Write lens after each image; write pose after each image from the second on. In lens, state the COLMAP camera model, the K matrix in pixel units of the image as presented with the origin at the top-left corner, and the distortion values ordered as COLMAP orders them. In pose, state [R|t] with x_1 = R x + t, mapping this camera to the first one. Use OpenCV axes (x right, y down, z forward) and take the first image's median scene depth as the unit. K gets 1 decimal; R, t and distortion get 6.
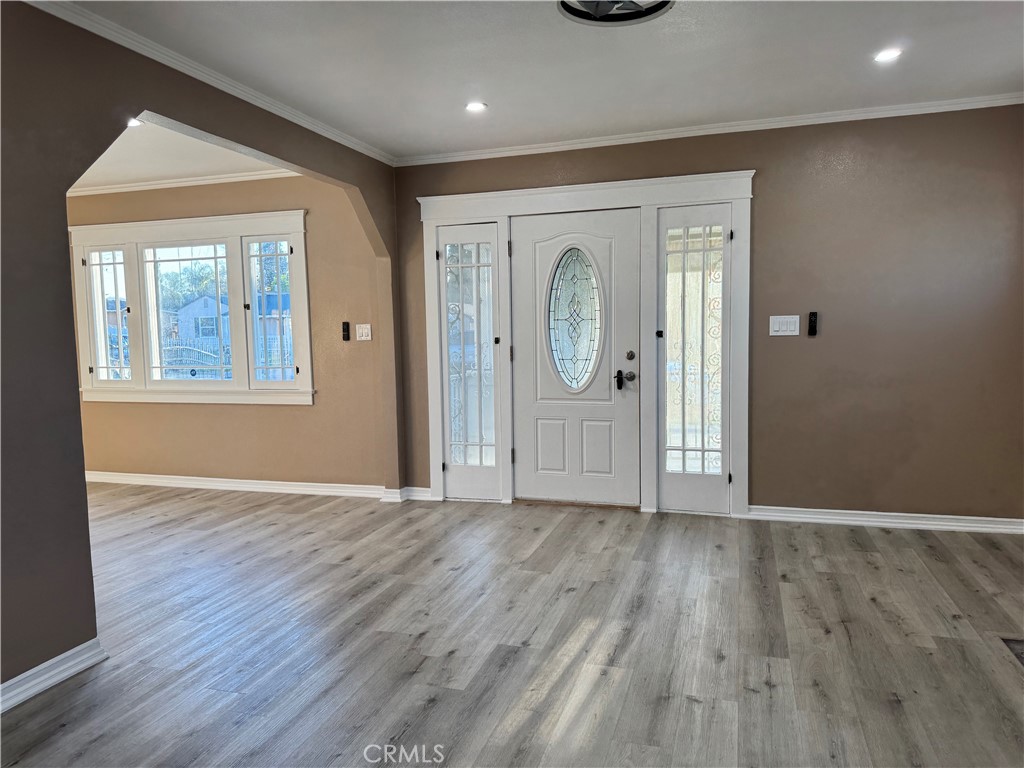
lens RADIAL K [[722.4, 0, 508.3], [0, 722.4, 386.8], [0, 0, 1]] dist [0.076554, -0.086437]
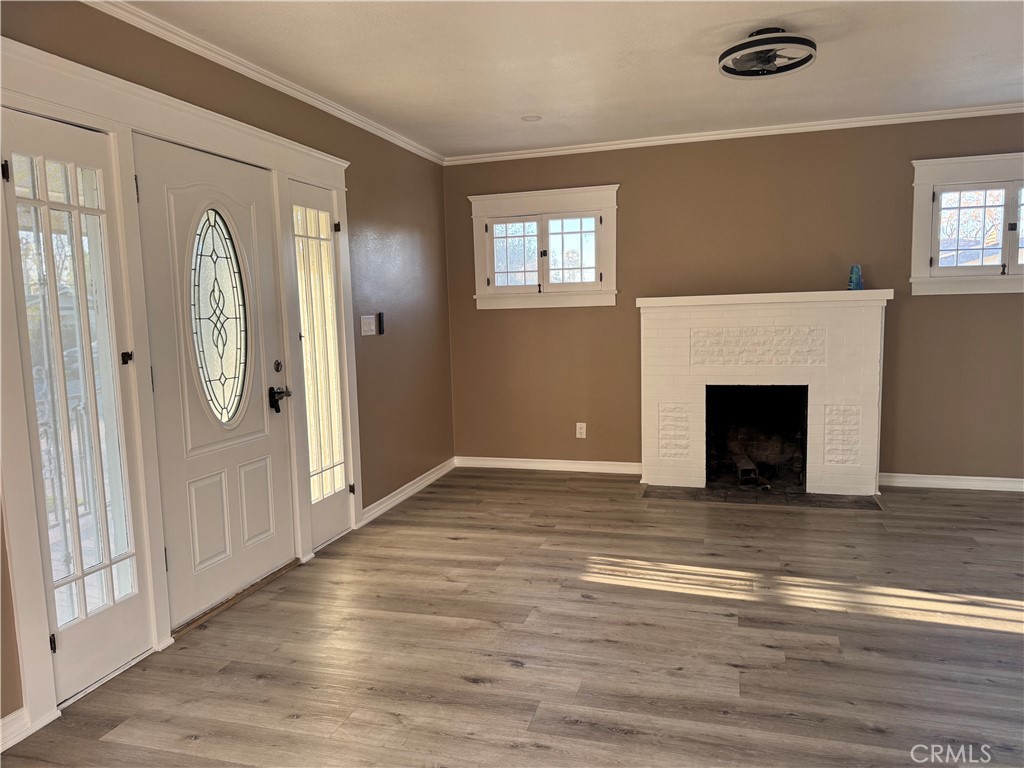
lens RADIAL K [[722.4, 0, 509.6], [0, 722.4, 387.0], [0, 0, 1]] dist [0.076554, -0.086437]
pose [[-0.019354, -0.093158, 0.995463, -0.645634], [0.107551, 0.989678, 0.094708, -0.073211], [-0.994011, 0.108896, -0.009135, 0.832328]]
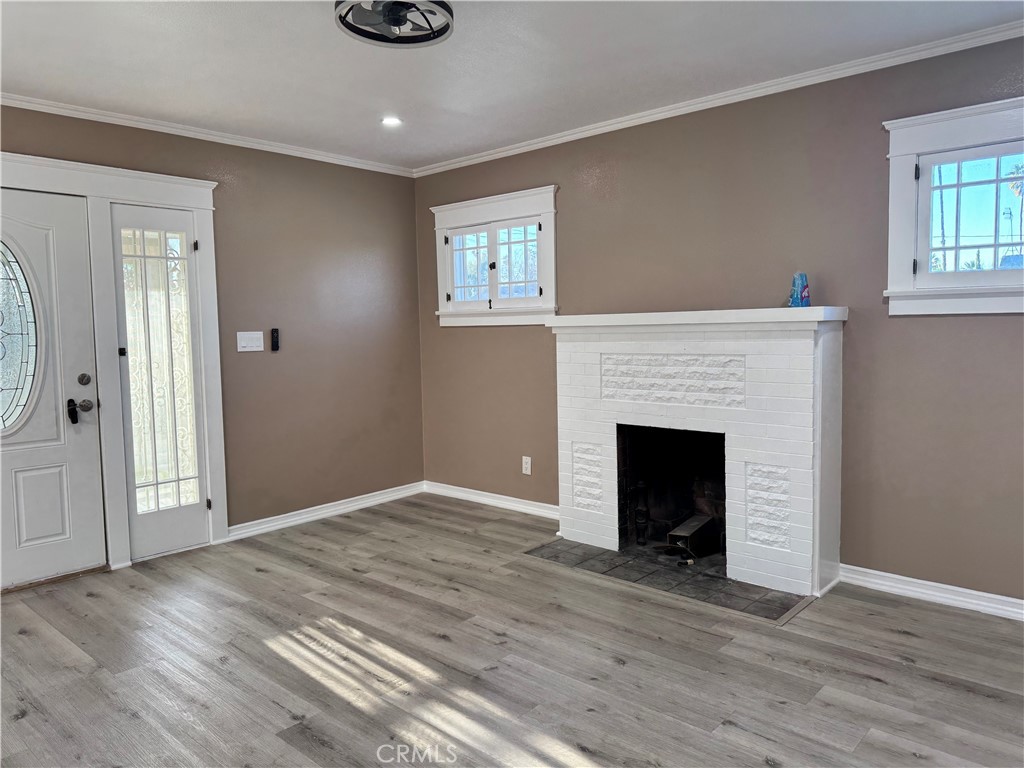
lens RADIAL K [[722.4, 0, 518.4], [0, 722.4, 374.6], [0, 0, 1]] dist [0.076554, -0.086437]
pose [[0.407266, -0.051837, 0.911837, -0.403395], [0.084527, 0.996242, 0.018882, -0.025740], [-0.909389, 0.069385, 0.410118, 0.250968]]
